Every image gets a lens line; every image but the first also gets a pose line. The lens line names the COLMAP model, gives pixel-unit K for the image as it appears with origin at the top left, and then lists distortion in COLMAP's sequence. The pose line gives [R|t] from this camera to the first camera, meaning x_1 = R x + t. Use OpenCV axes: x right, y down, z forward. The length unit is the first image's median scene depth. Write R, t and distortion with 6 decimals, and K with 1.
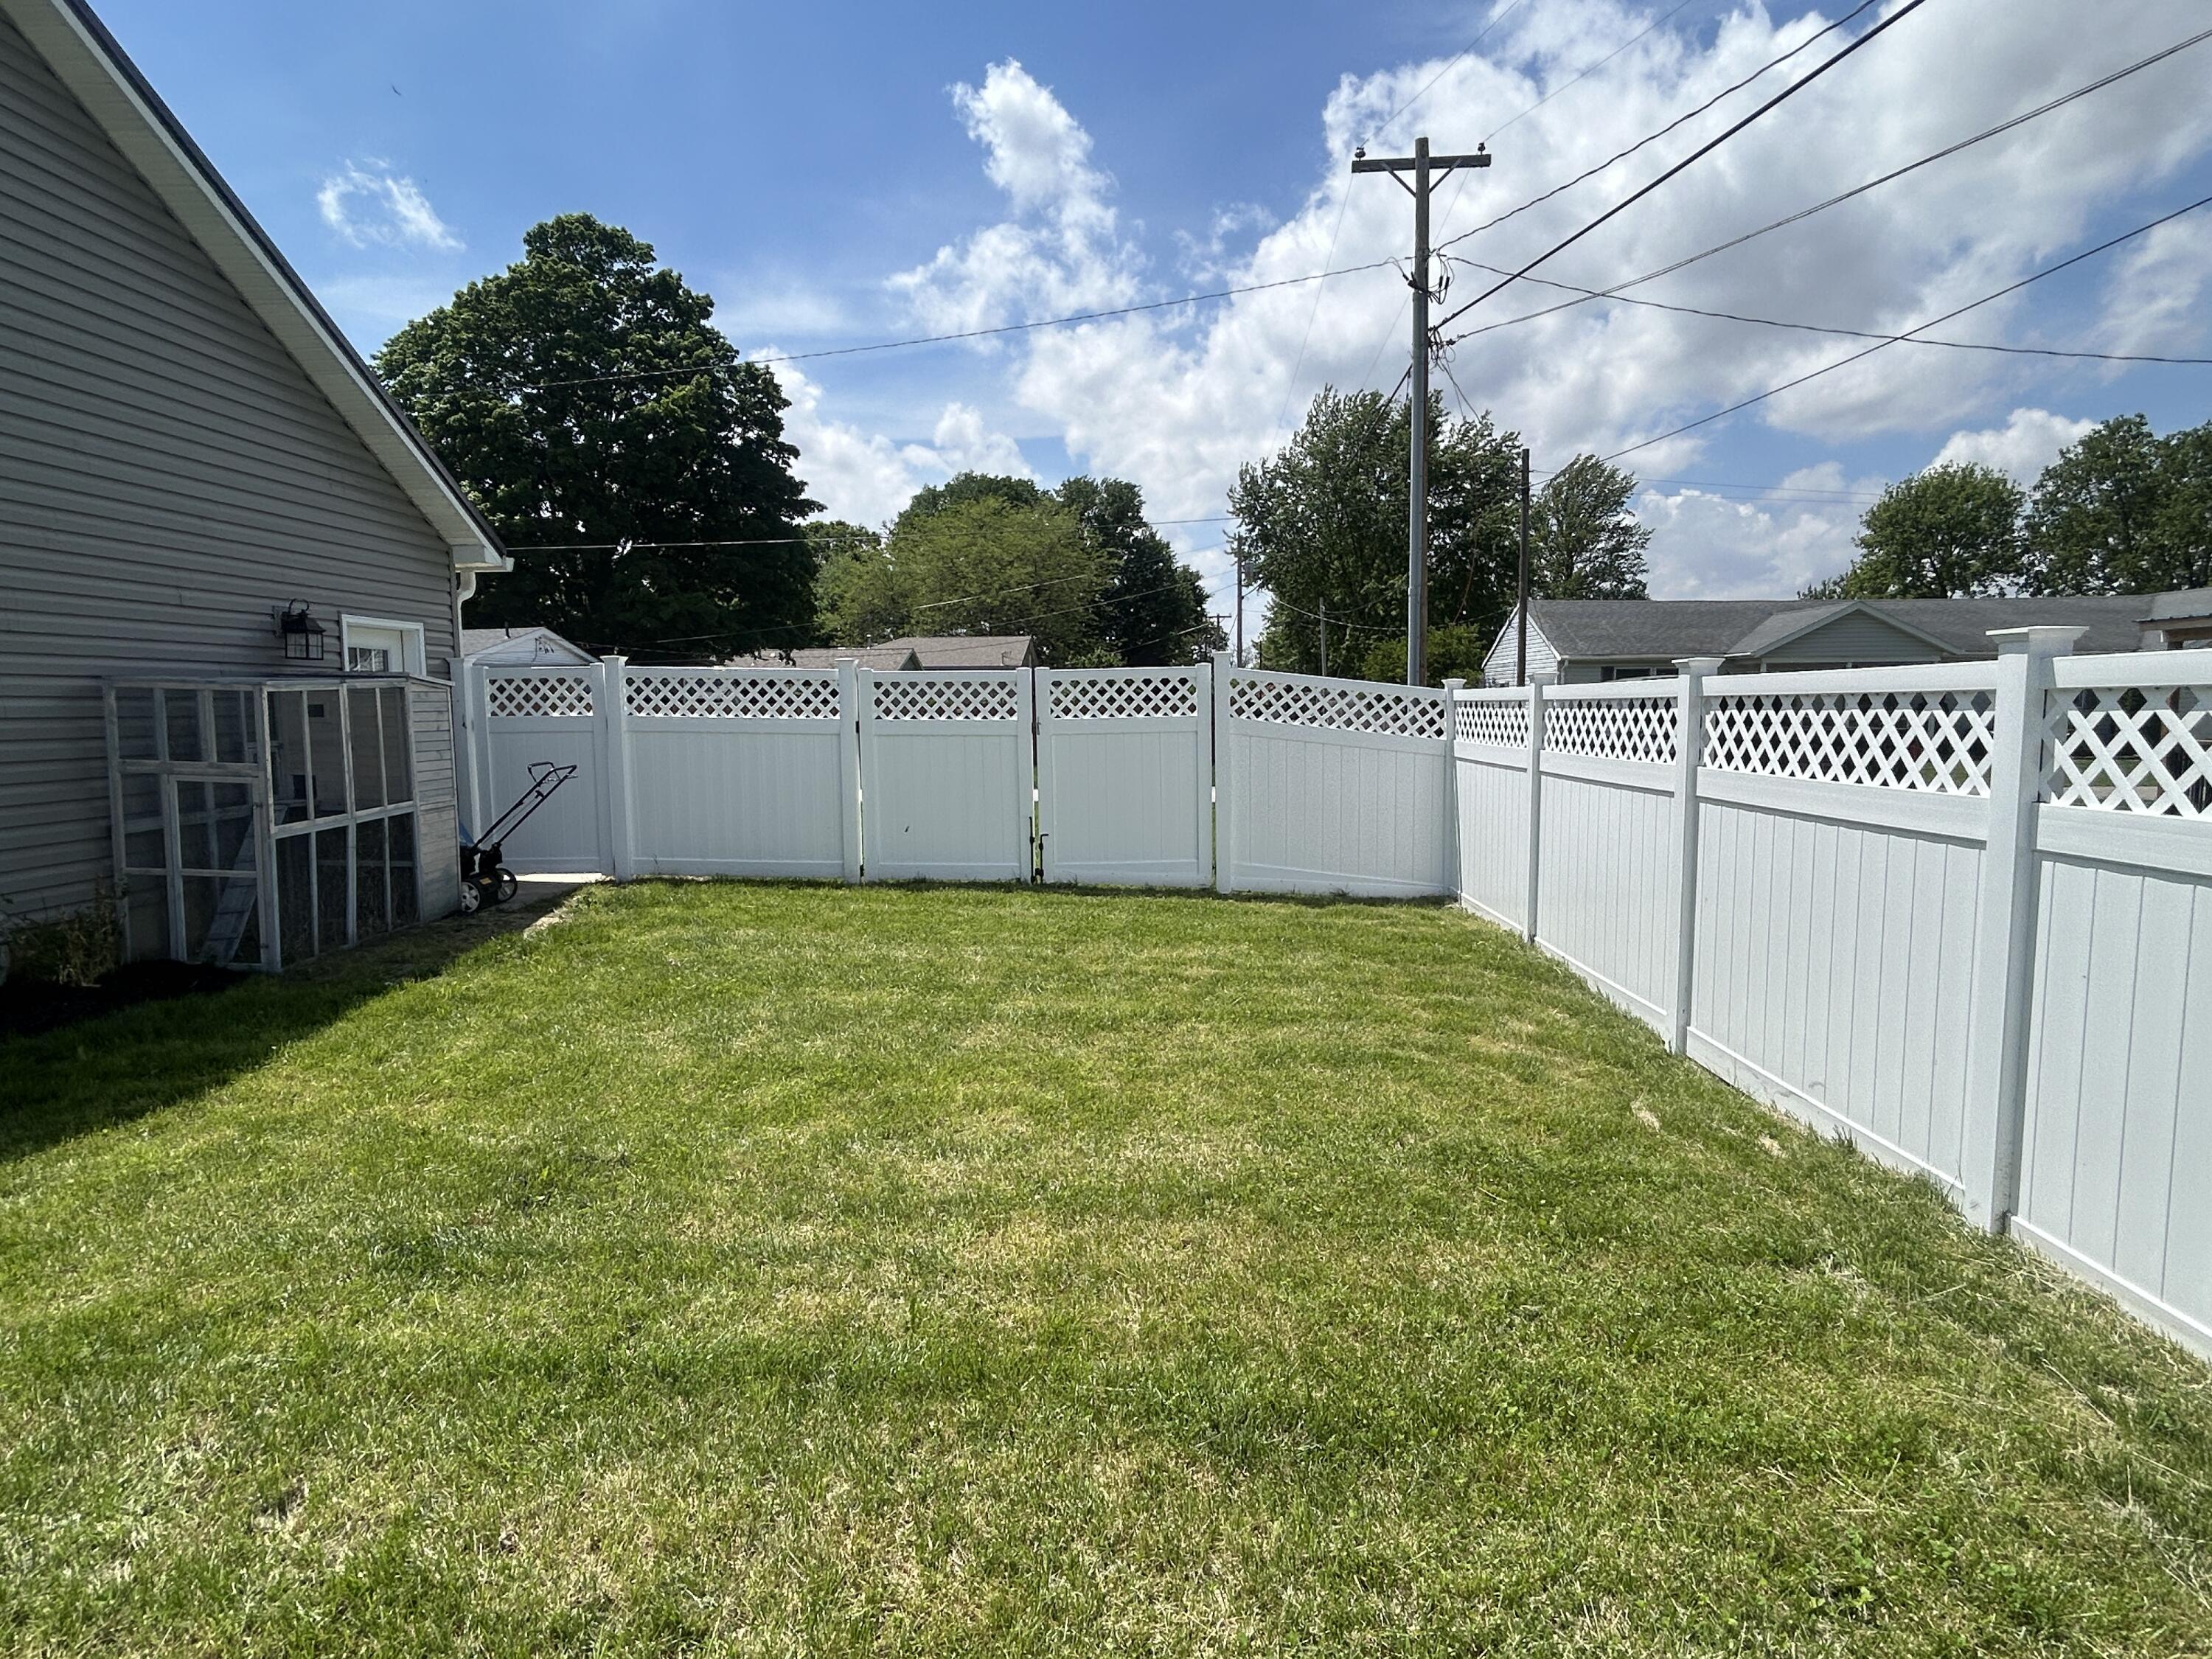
lens RADIAL K [[1209.5, 0, 1109.1], [0, 1209.5, 824.7], [0, 0, 1]] dist [0.000116, -0.000237]
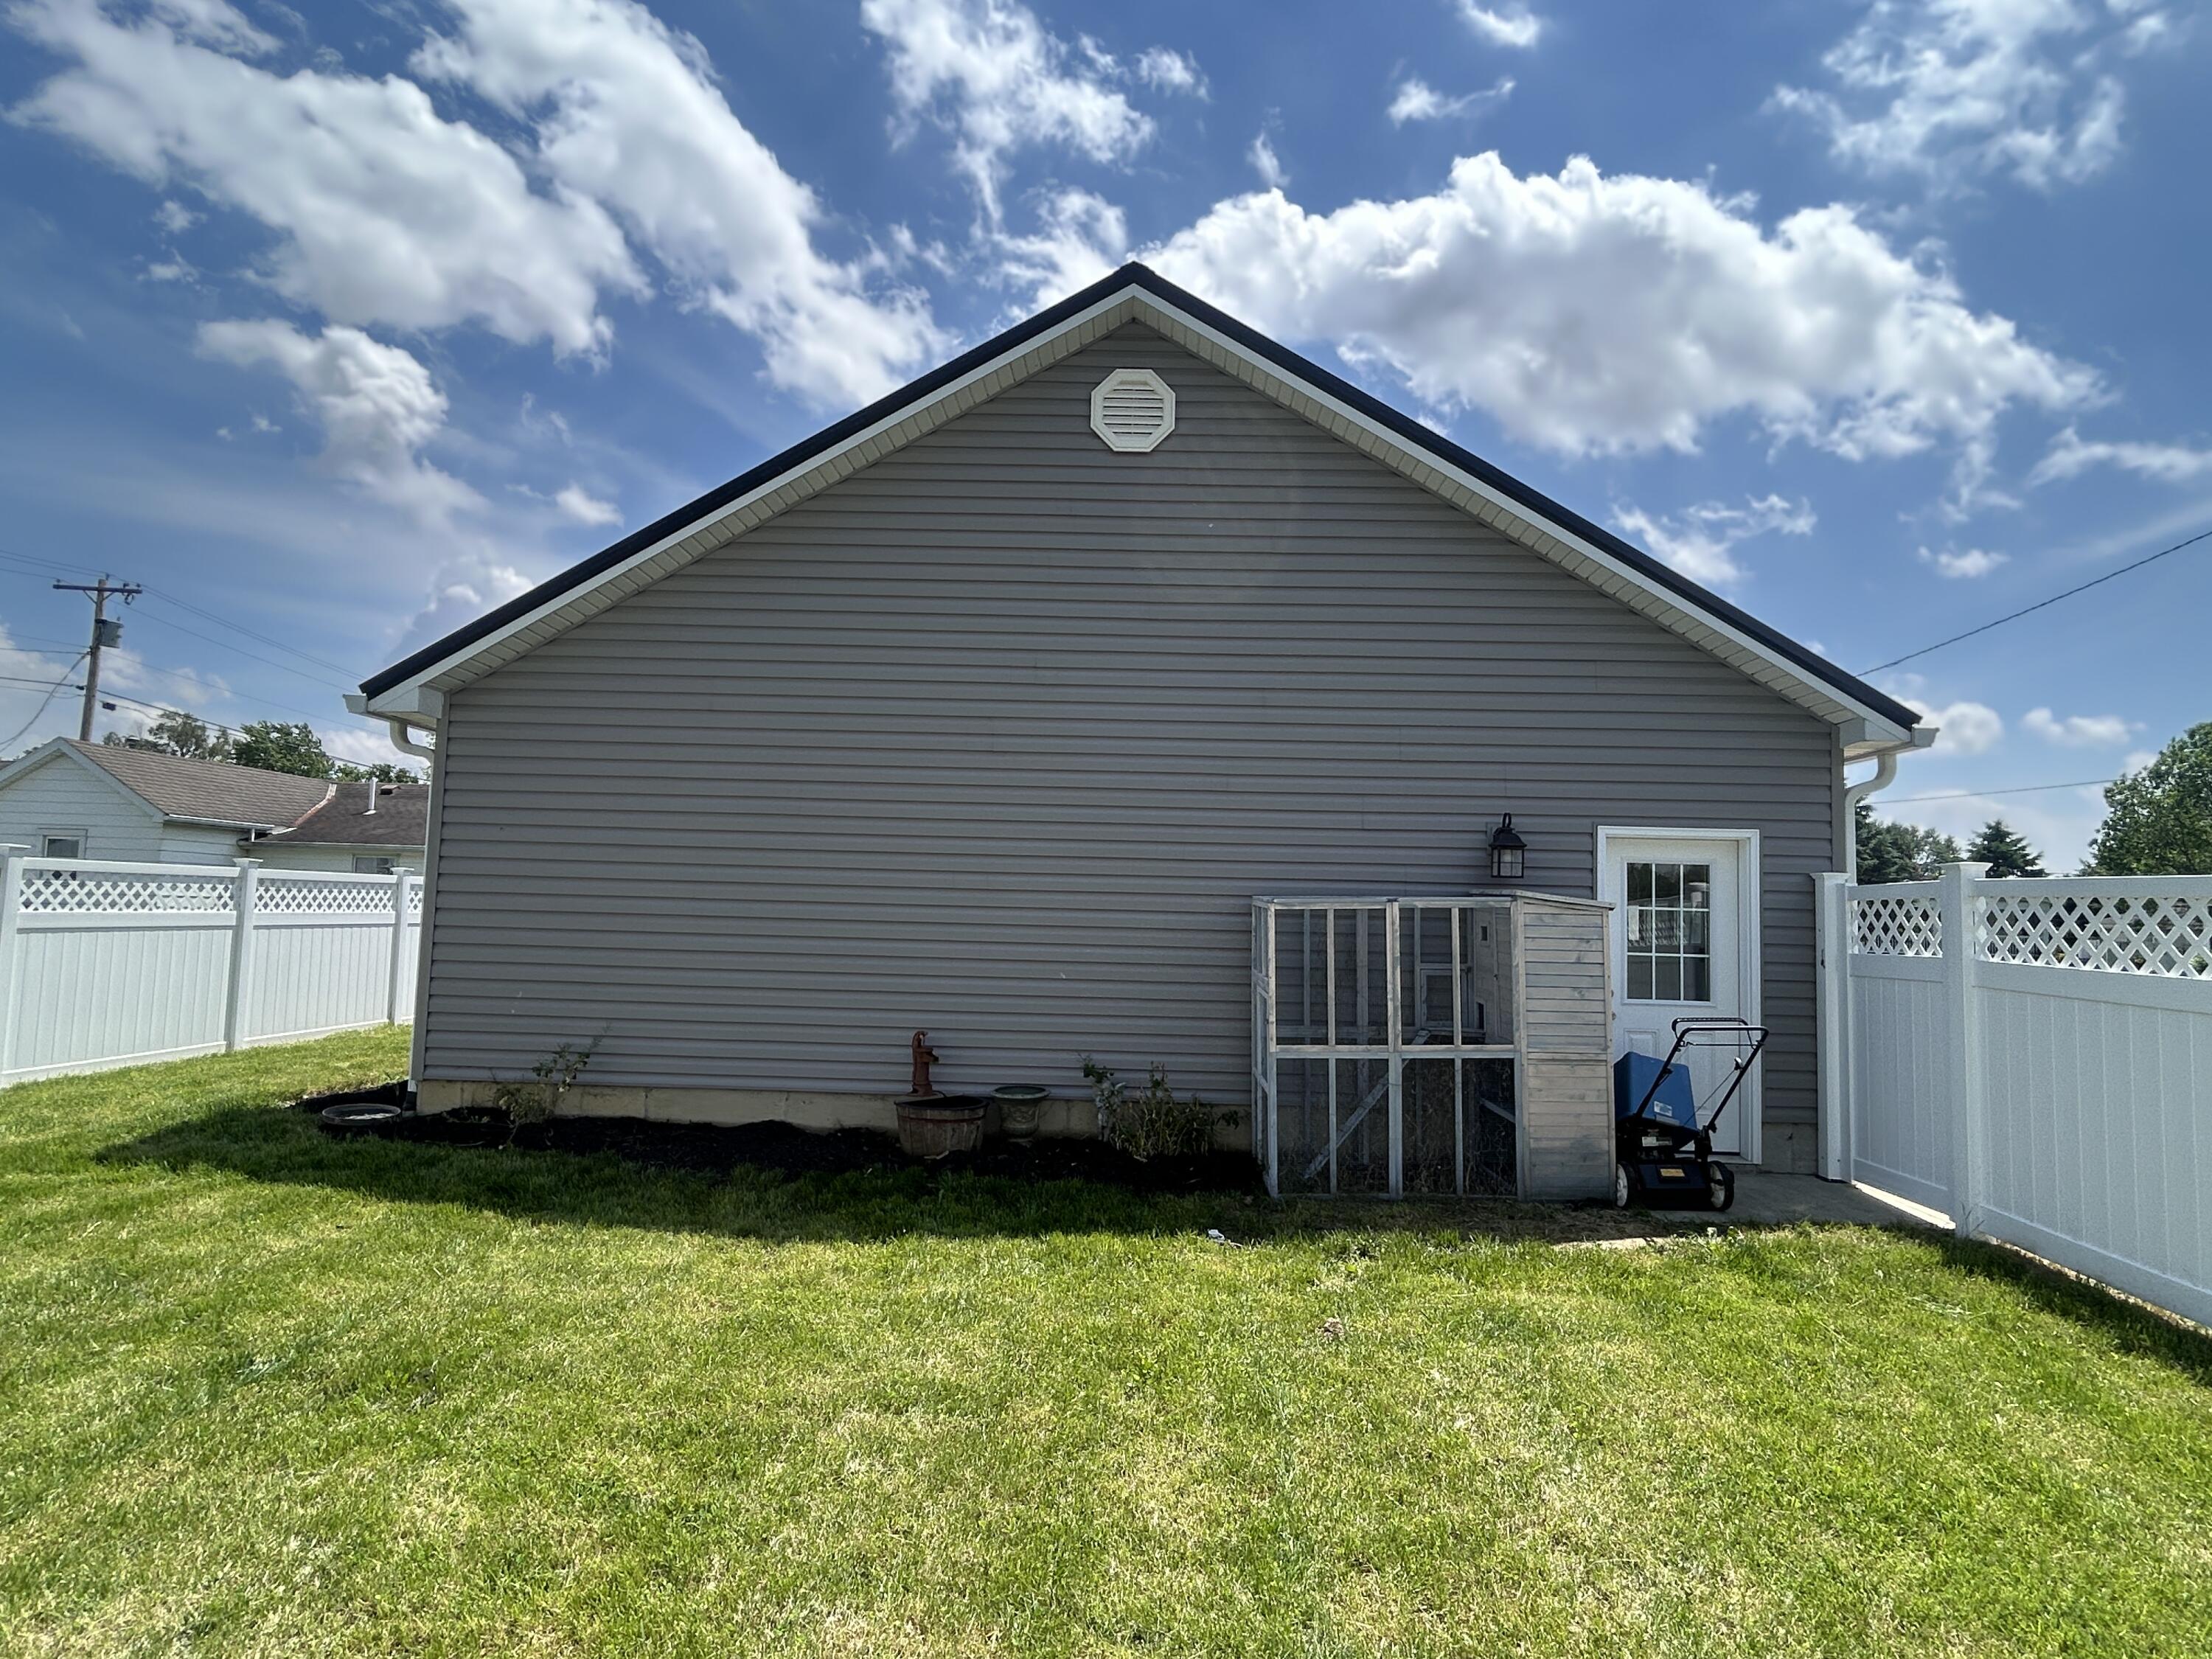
lens RADIAL K [[1209.5, 0, 1109.1], [0, 1209.5, 824.7], [0, 0, 1]] dist [0.000116, -0.000237]
pose [[0.001875, -0.066836, -0.997762, 0.211642], [-0.125225, 0.989894, -0.066545, -0.065326], [0.992127, 0.125070, -0.006513, 0.590083]]
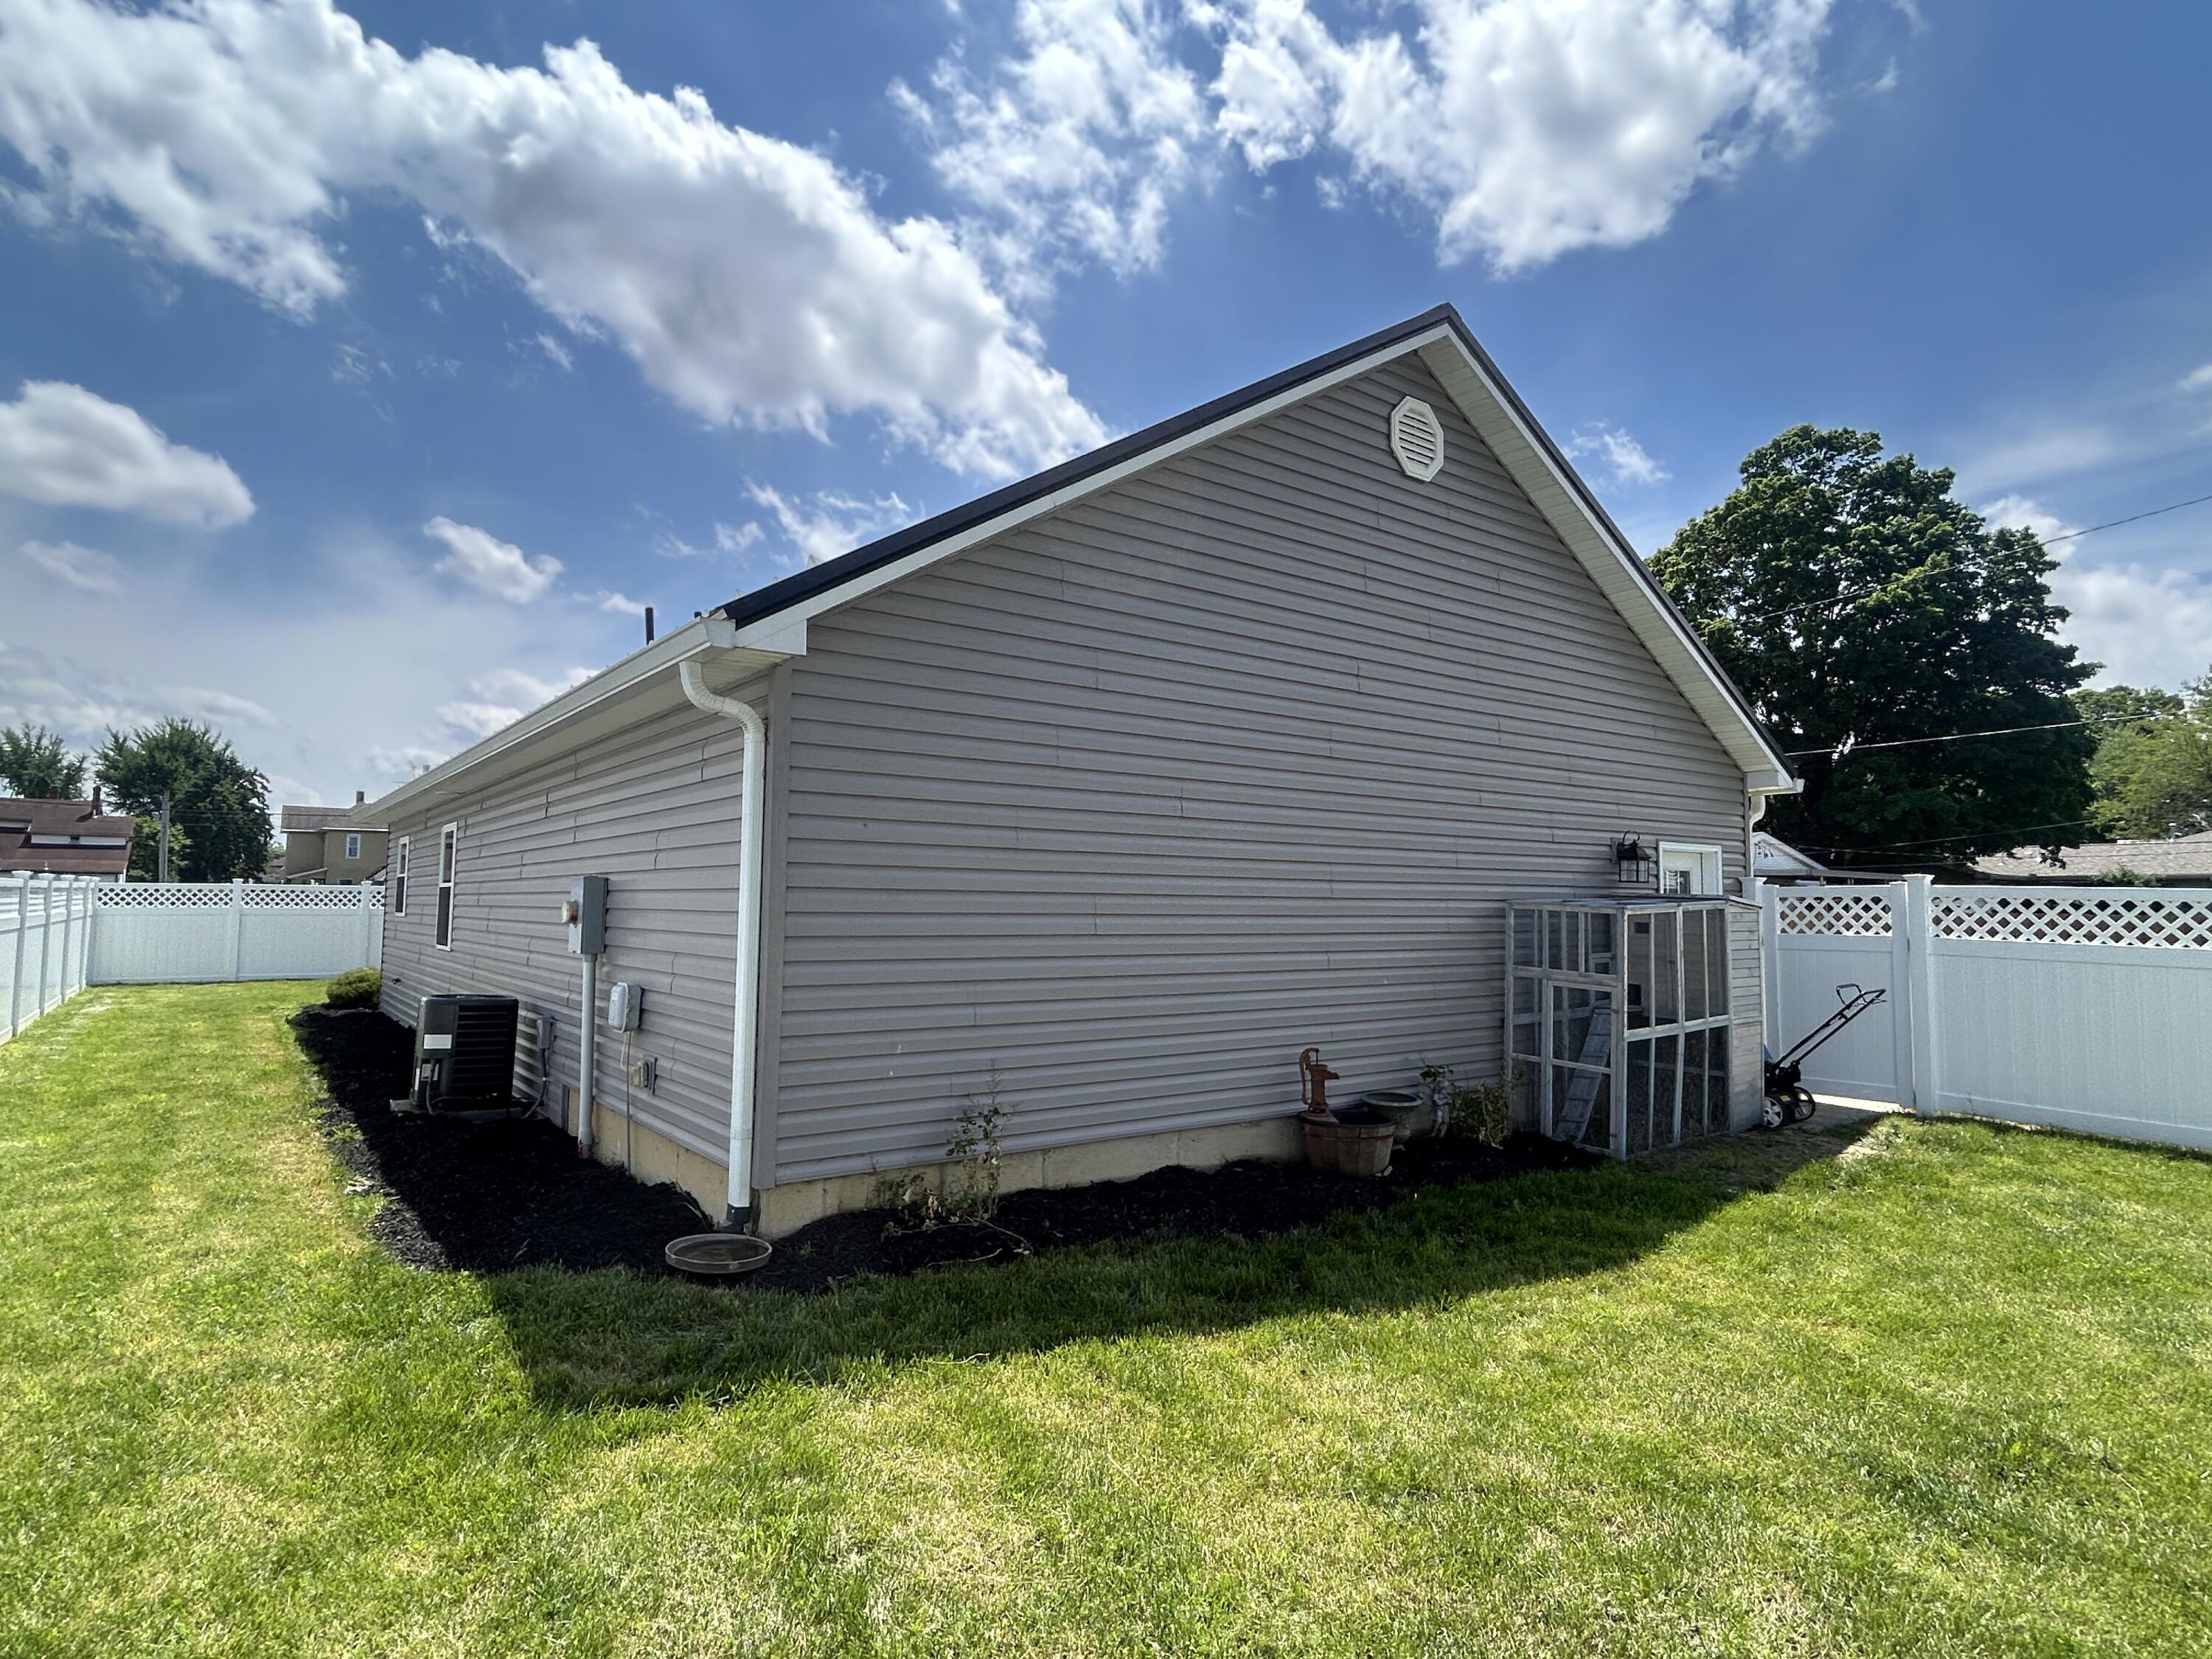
lens RADIAL K [[1209.5, 0, 1109.1], [0, 1209.5, 824.7], [0, 0, 1]] dist [0.000116, -0.000237]
pose [[0.618122, -0.038116, -0.785157, -0.057115], [-0.090551, 0.988722, -0.119286, -0.007344], [0.780849, 0.144830, 0.607700, -0.083299]]
